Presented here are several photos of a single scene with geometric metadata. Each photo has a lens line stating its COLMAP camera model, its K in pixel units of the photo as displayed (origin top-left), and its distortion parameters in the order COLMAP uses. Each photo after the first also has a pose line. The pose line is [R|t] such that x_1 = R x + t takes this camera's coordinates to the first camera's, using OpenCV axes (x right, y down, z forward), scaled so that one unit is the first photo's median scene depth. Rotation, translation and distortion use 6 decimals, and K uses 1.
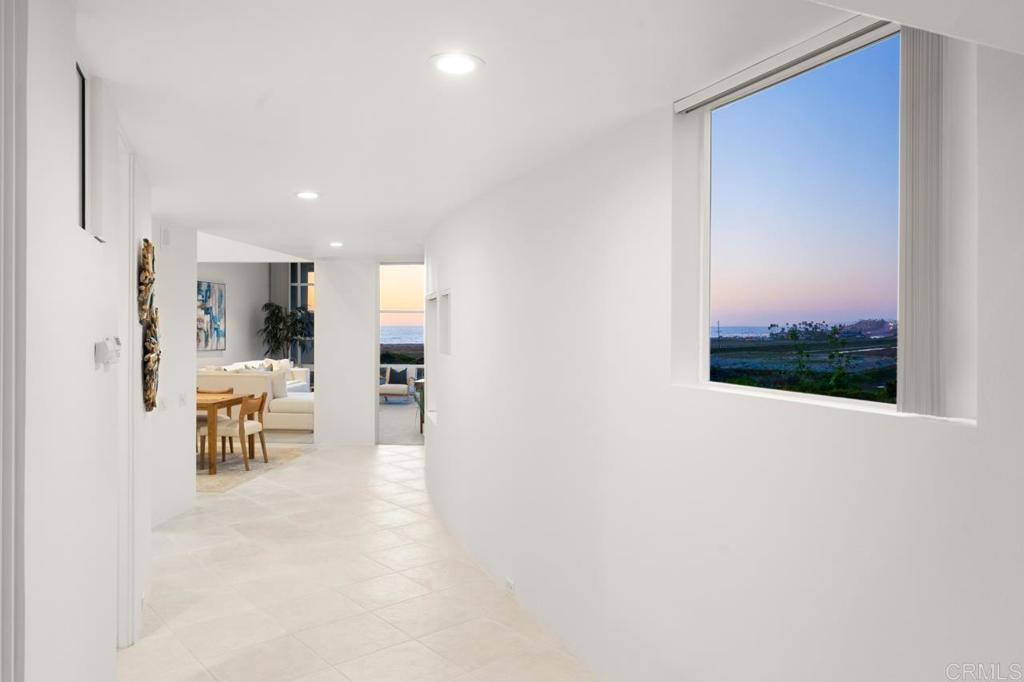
lens RADIAL K [[728.9, 0, 506.3], [0, 728.9, 336.7], [0, 0, 1]] dist [0.003509, -0.000119]
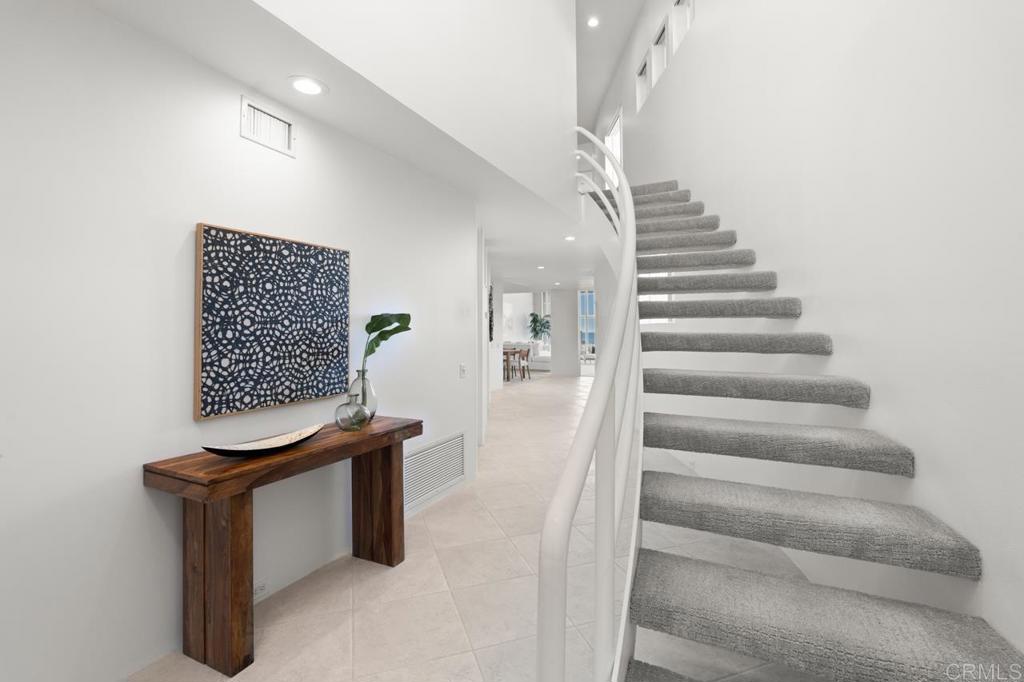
lens RADIAL K [[457.0, 0, 510.4], [0, 457.0, 334.5], [0, 0, 1]] dist [-0.012396, 0.003861]
pose [[0.932755, 0.000138, -0.360510, 0.122686], [-0.003745, 0.999950, -0.009307, 0.041513], [0.360490, 0.010031, 0.932709, -0.336449]]
